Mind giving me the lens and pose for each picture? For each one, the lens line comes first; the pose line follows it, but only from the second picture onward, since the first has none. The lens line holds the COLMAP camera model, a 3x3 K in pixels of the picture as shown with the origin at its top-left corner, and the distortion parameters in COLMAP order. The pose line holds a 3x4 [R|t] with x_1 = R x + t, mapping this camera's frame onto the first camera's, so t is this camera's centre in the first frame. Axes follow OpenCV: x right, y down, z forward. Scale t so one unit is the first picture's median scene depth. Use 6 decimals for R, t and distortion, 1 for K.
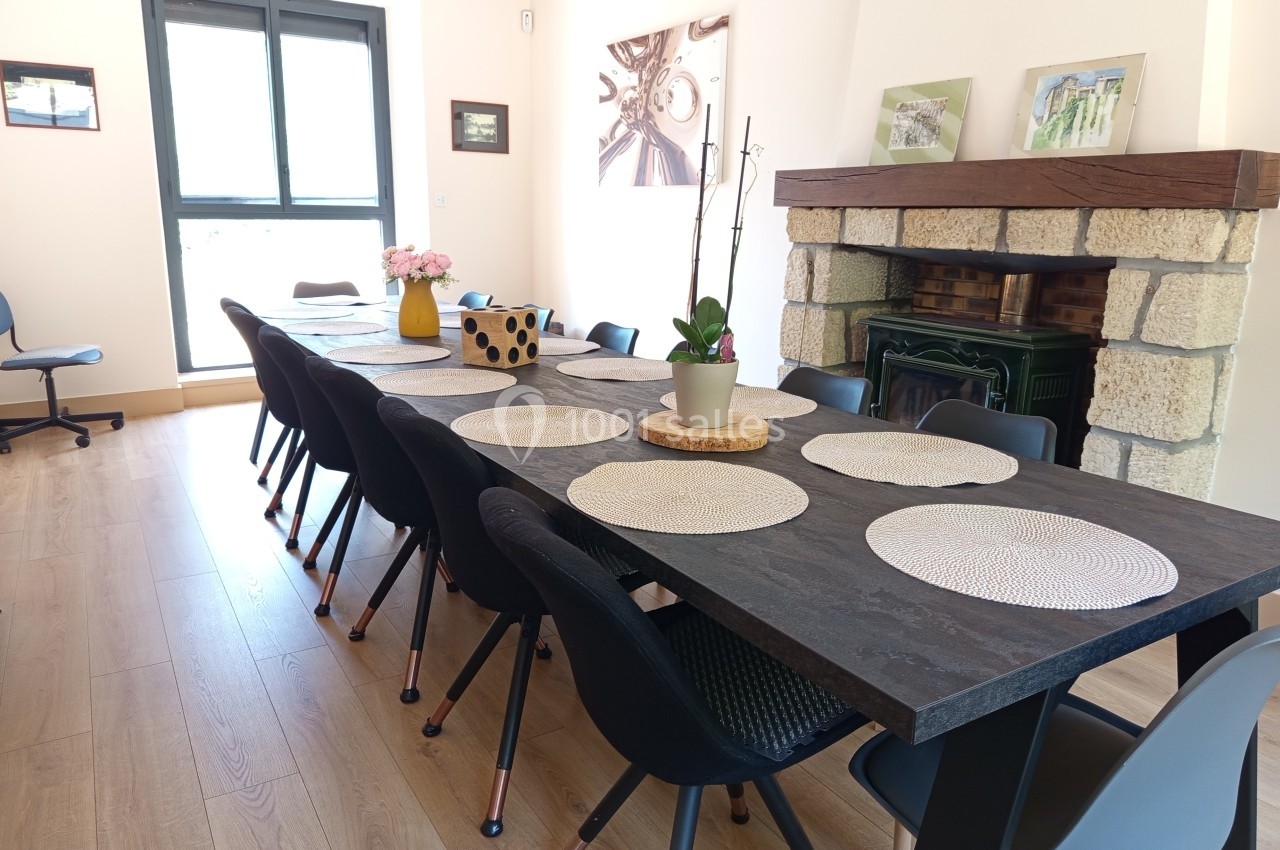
lens RADIAL K [[904.8, 0, 640.0], [0, 904.8, 425.0], [0, 0, 1]] dist [0.025267, -0.038582]
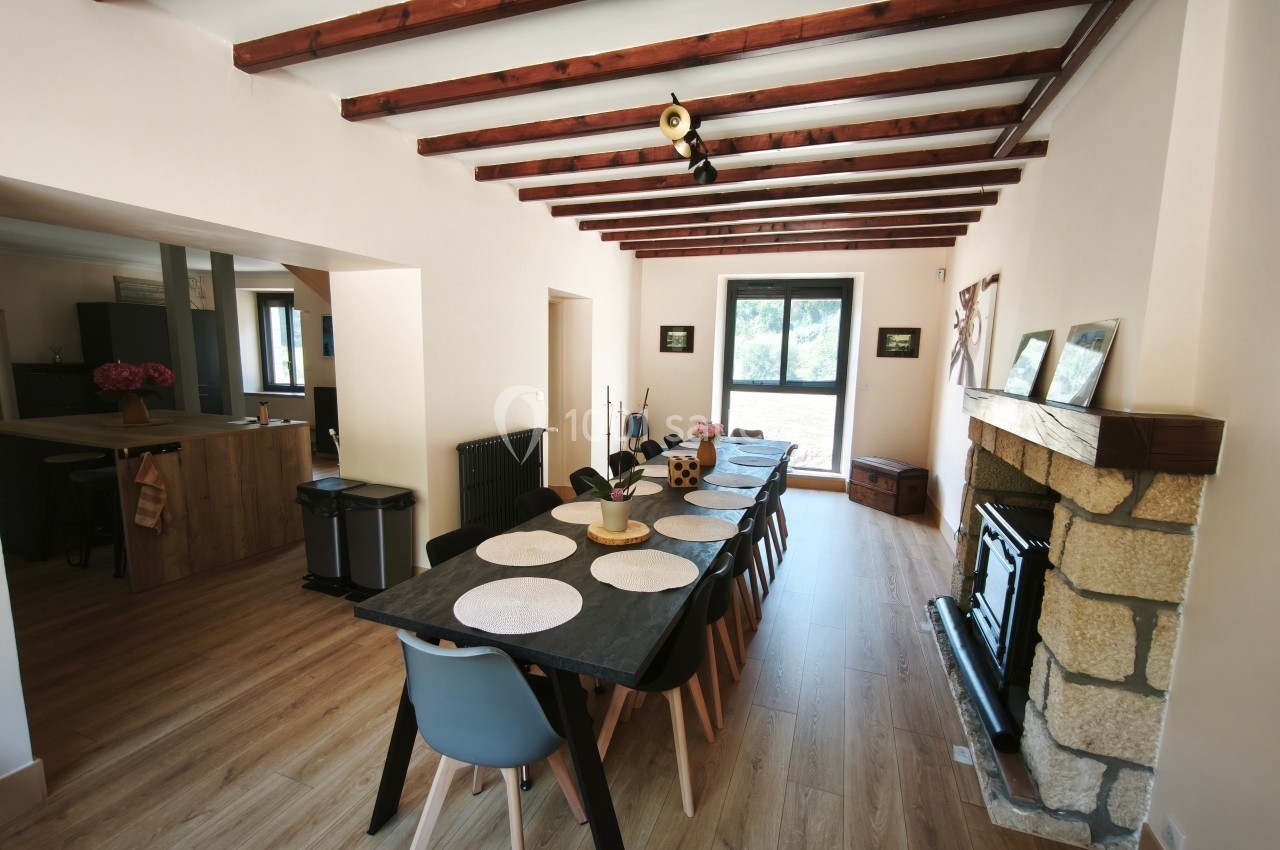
lens RADIAL K [[560.5, 0, 640.0], [0, 560.5, 425.0], [0, 0, 1]] dist [-0.000996, -0.000376]
pose [[0.607495, 0.101083, -0.787865, 0.410973], [-0.200216, 0.979330, -0.028731, -0.077949], [0.768676, 0.175197, 0.615177, 0.076982]]
